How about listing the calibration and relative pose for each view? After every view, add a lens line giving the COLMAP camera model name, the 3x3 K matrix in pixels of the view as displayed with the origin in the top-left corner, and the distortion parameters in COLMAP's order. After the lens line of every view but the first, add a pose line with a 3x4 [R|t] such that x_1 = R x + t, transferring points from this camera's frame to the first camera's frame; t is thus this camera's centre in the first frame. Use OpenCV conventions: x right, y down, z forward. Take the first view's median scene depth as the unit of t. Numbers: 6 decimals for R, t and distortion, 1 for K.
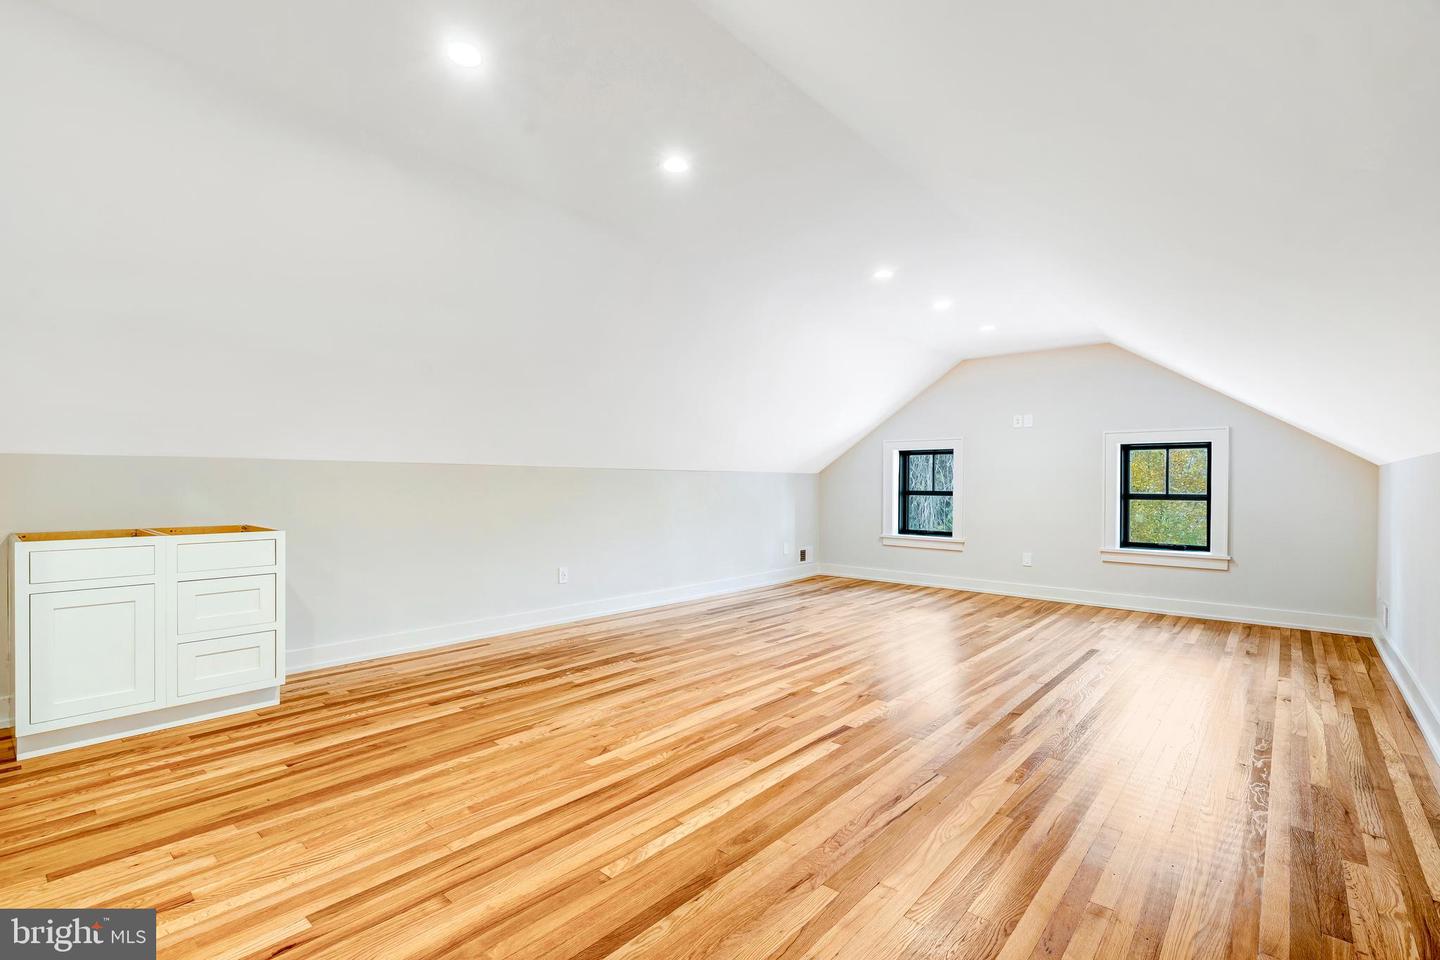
lens RADIAL K [[667.7, 0, 722.3], [0, 667.7, 485.8], [0, 0, 1]] dist [-0.002561, 0.001183]
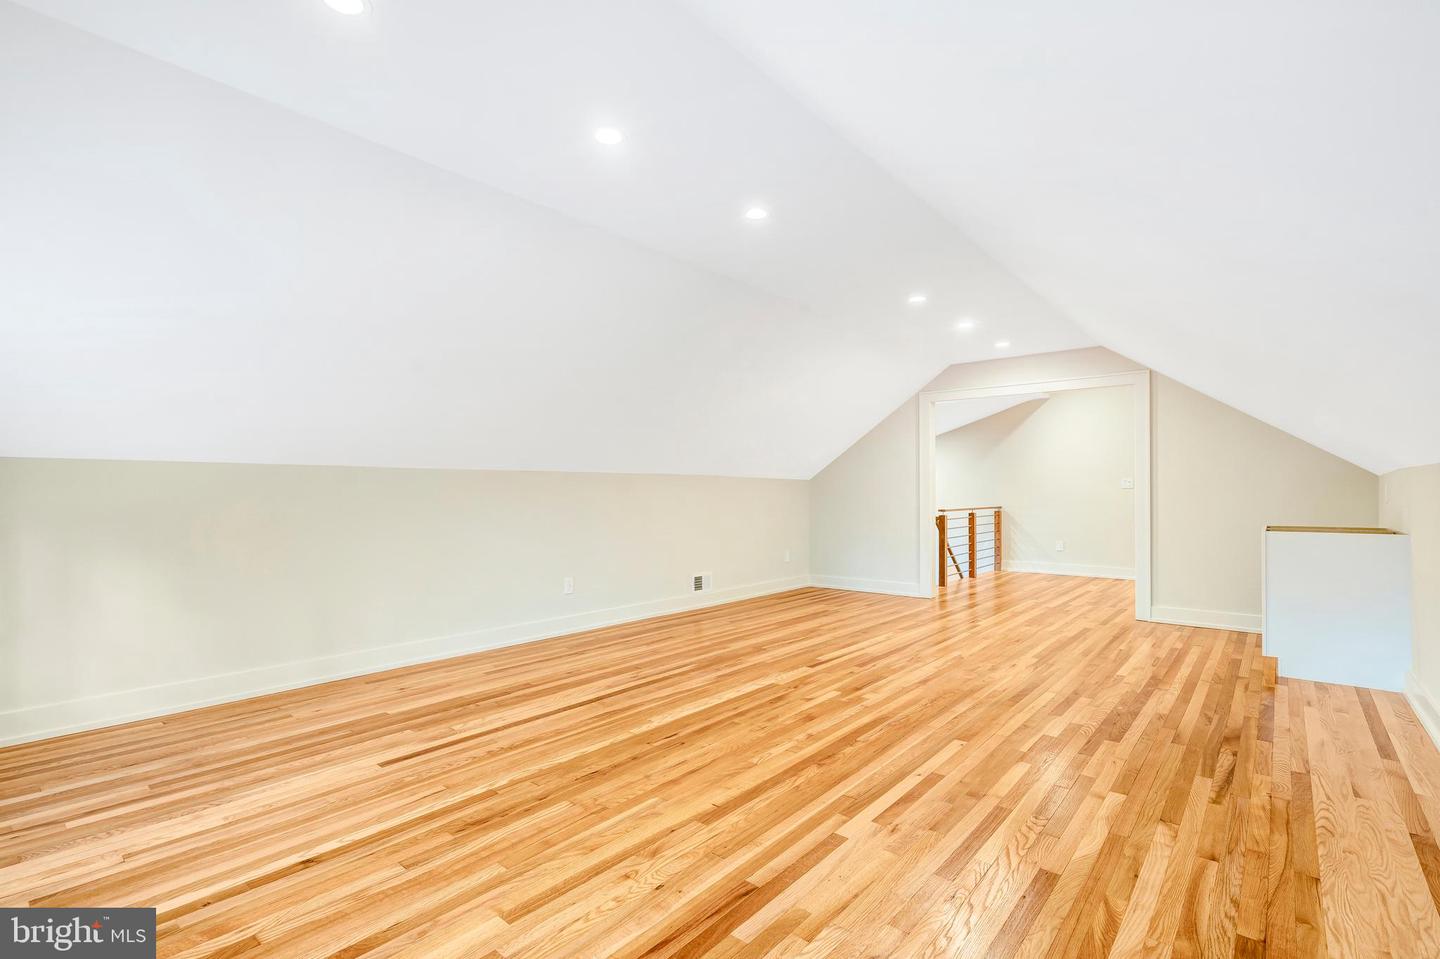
lens RADIAL K [[667.7, 0, 722.3], [0, 667.7, 485.3], [0, 0, 1]] dist [-0.002561, 0.001183]
pose [[-0.999831, -0.007189, -0.016950, 0.323970], [-0.007022, 0.999927, -0.009849, -0.000883], [0.017019, -0.009728, -0.999808, 1.953150]]
